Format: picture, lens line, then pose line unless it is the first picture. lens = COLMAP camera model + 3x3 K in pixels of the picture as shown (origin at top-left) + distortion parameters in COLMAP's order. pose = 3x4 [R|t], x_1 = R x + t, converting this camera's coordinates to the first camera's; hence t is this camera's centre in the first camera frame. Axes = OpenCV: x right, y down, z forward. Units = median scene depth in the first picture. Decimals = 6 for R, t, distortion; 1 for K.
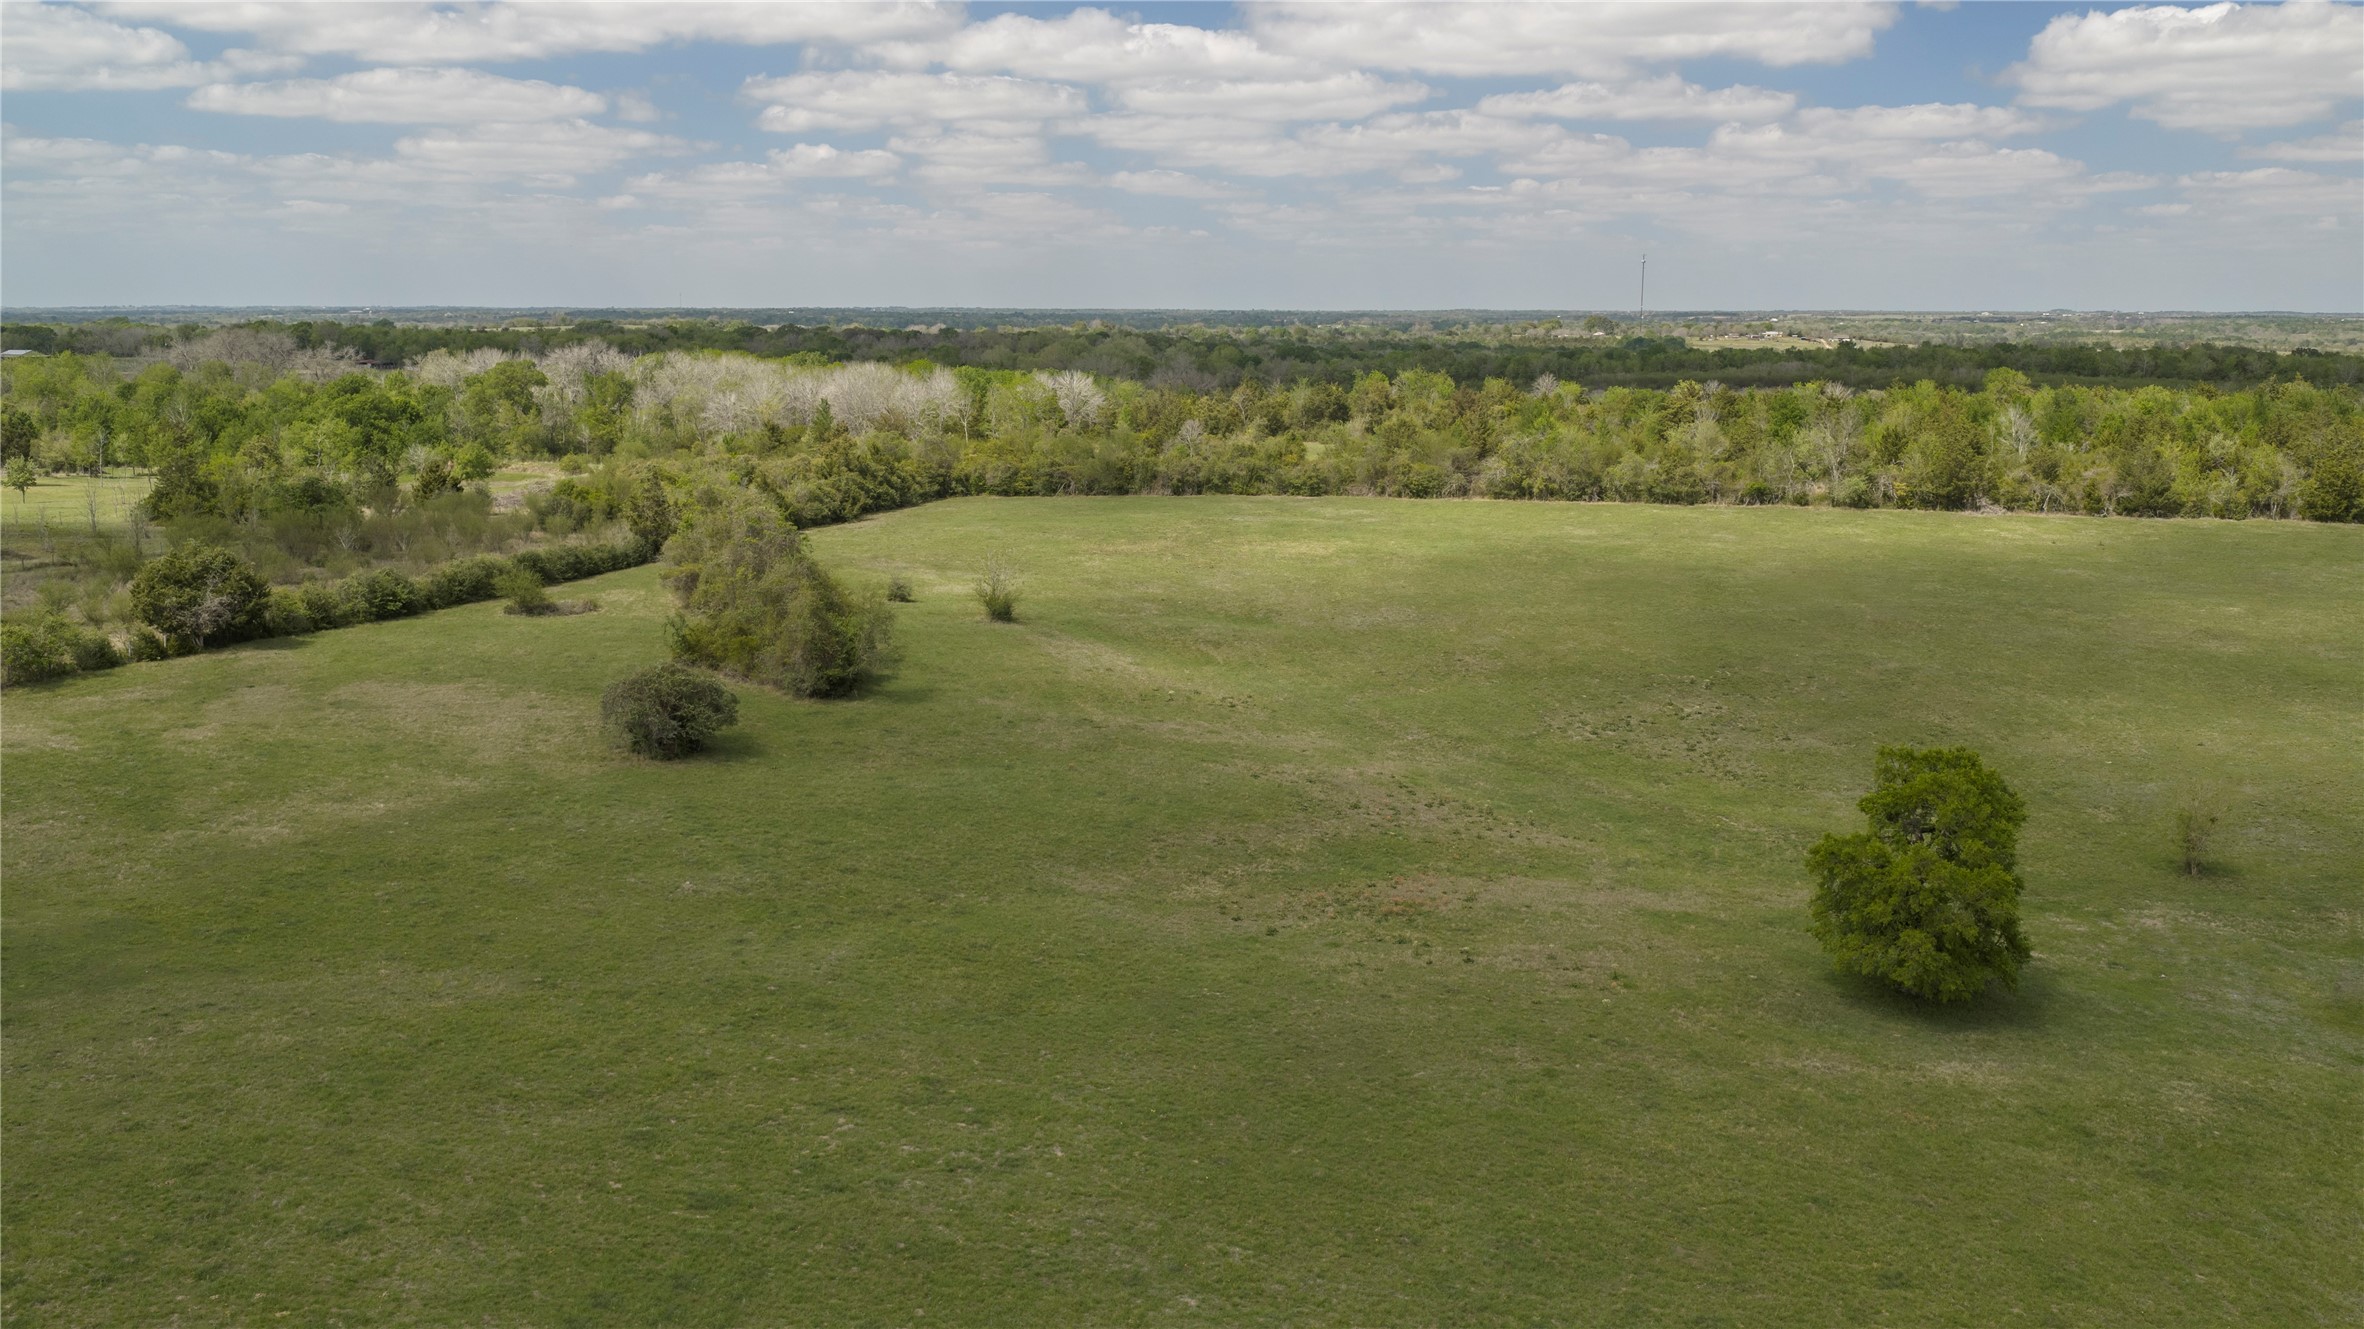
lens RADIAL K [[1967.6, 0, 1187.3], [0, 1967.6, 655.2], [0, 0, 1]] dist [0.024639, -0.053694]
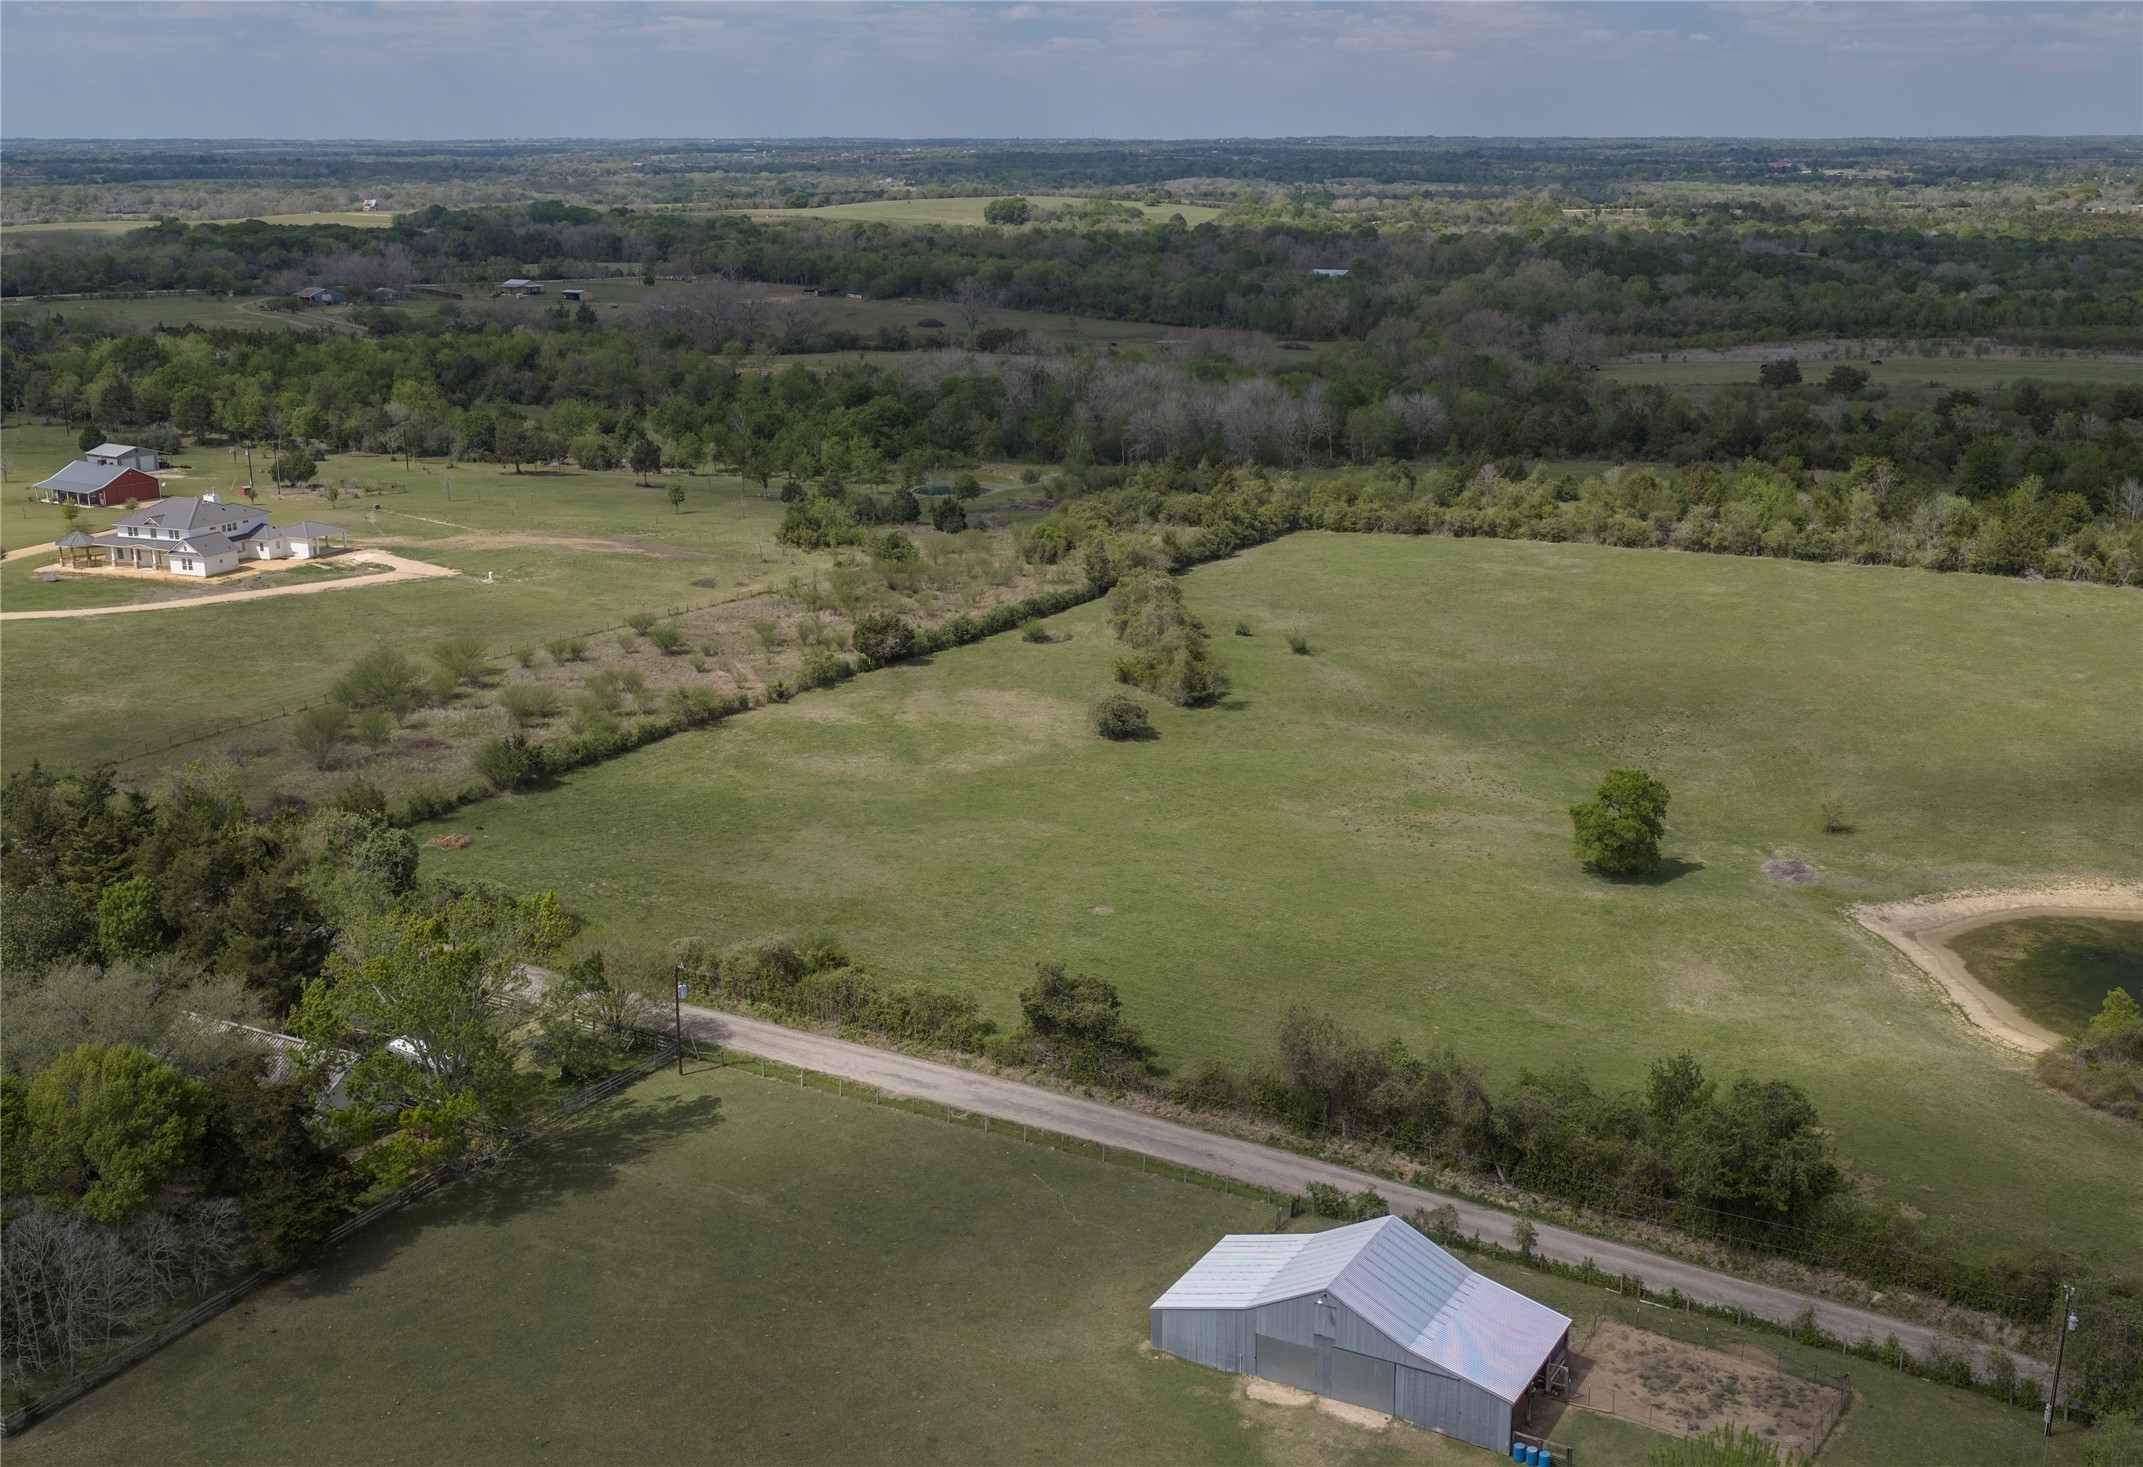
lens RADIAL K [[2280.6, 0, 1164.5], [0, 2280.6, 770.3], [0, 0, 1]] dist [0.023360, 0.000000]
pose [[0.976507, 0.052156, -0.209080, 0.217819], [-0.031370, 0.994338, 0.101529, -0.117548], [0.213192, -0.092585, 0.972614, -0.991463]]
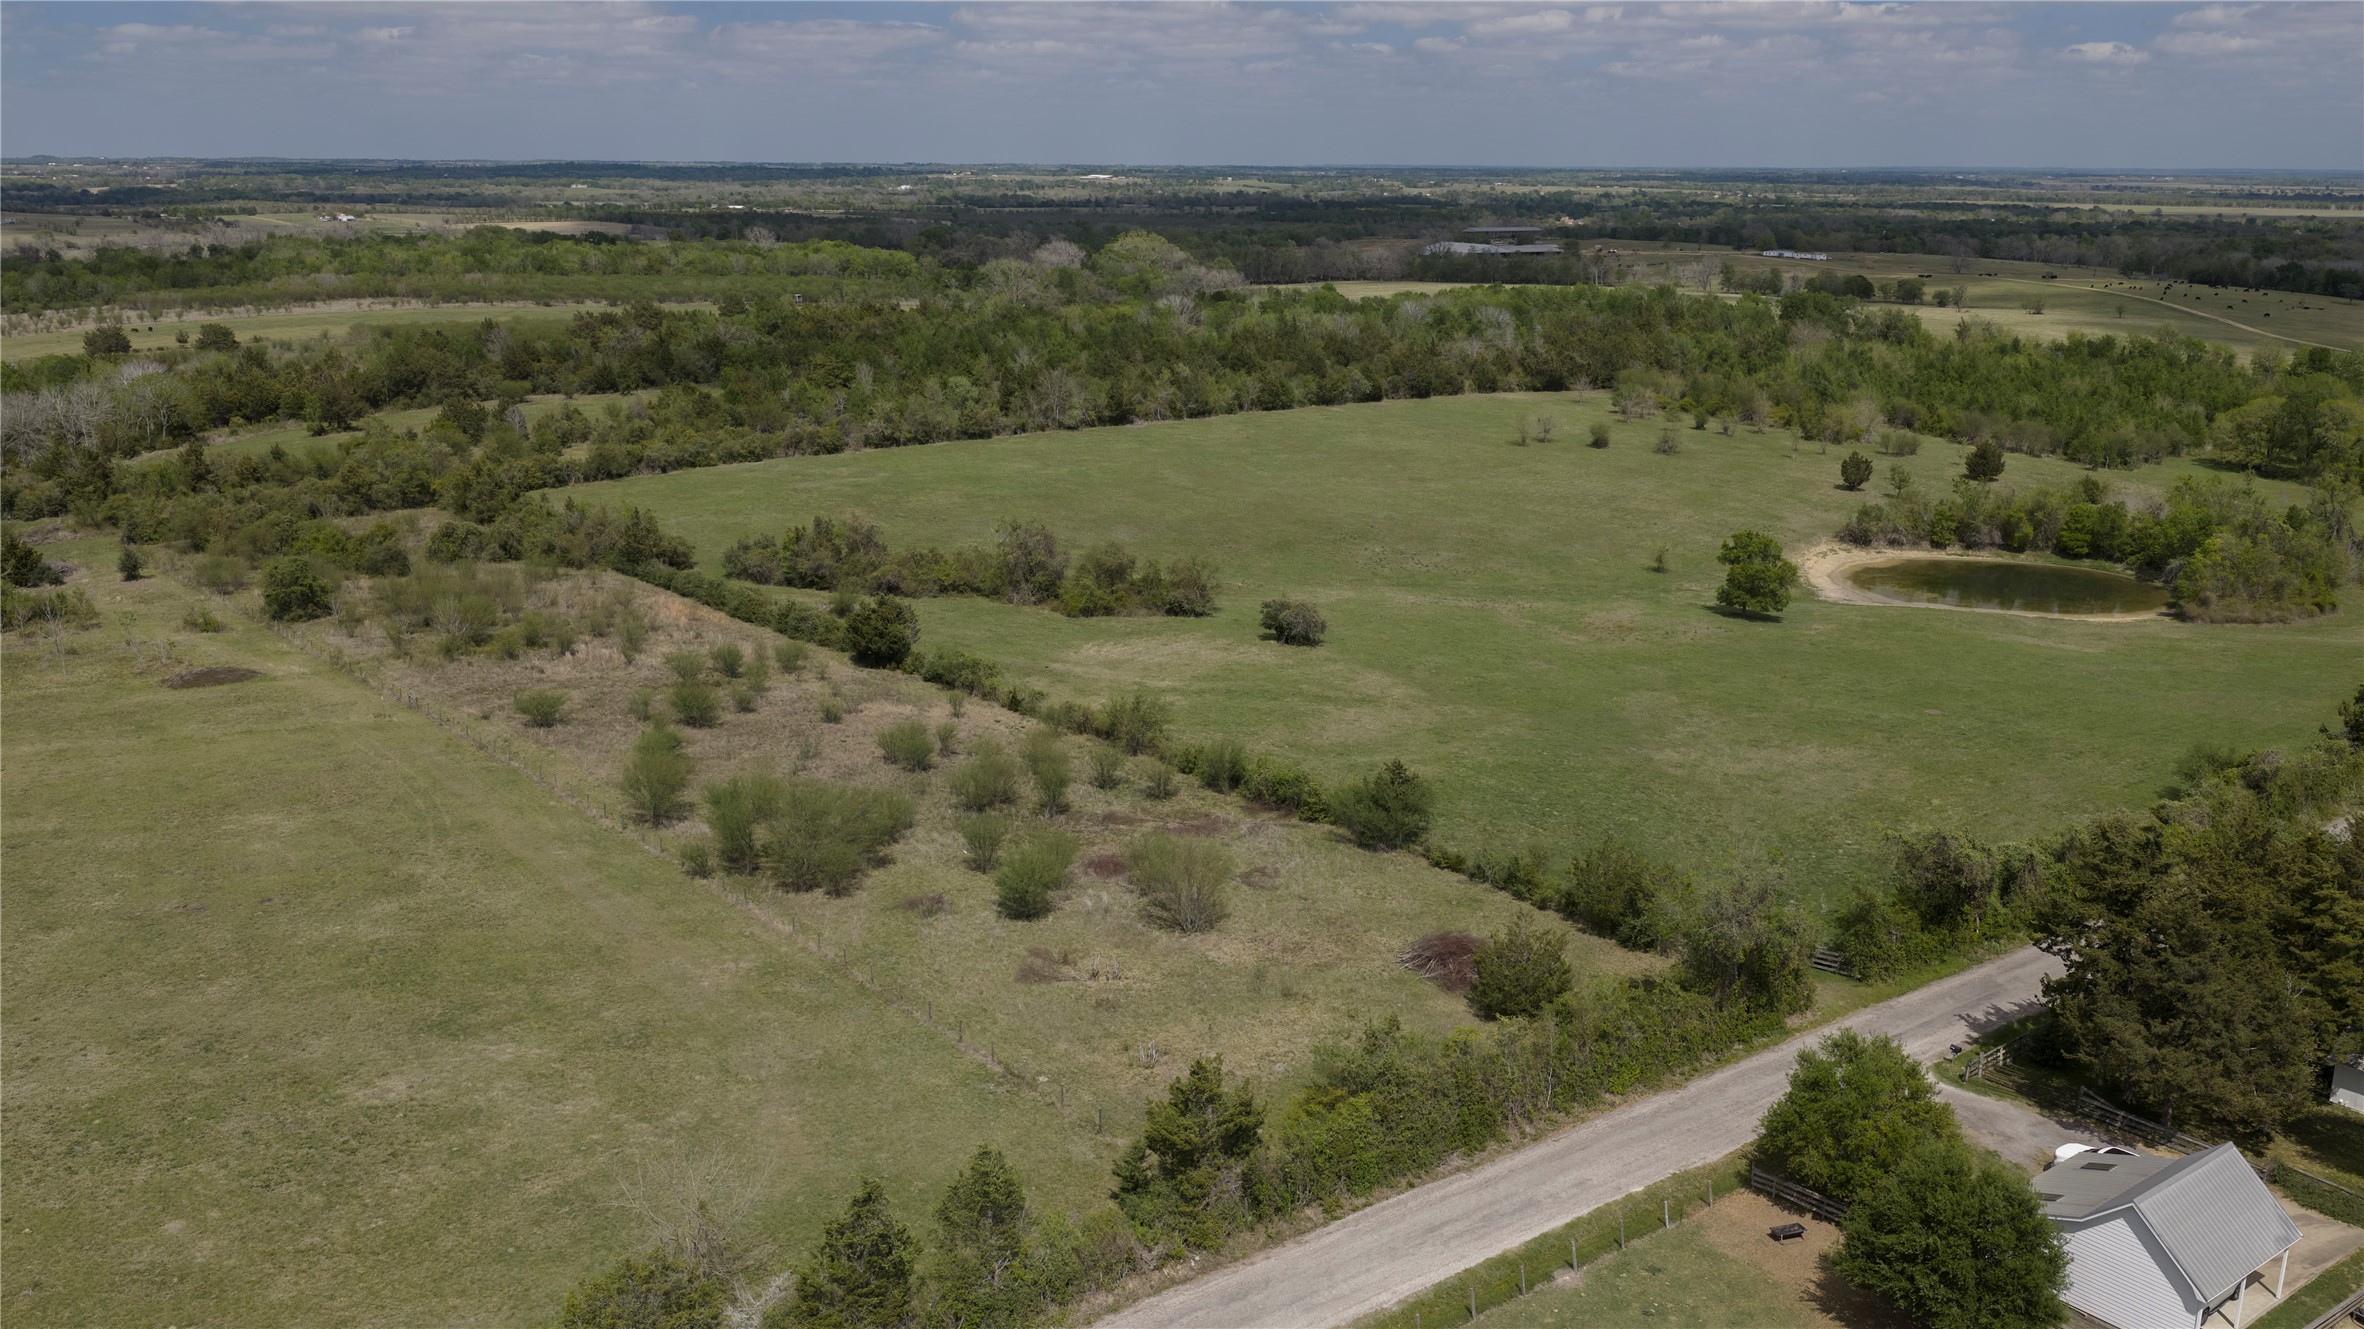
lens RADIAL K [[1967.6, 0, 1185.0], [0, 1967.6, 674.7], [0, 0, 1]] dist [0.024639, -0.053694]
pose [[0.594684, -0.205799, 0.777173, -1.298171], [0.133866, 0.978534, 0.156687, -0.170779], [-0.792736, 0.010858, 0.609468, -0.075614]]
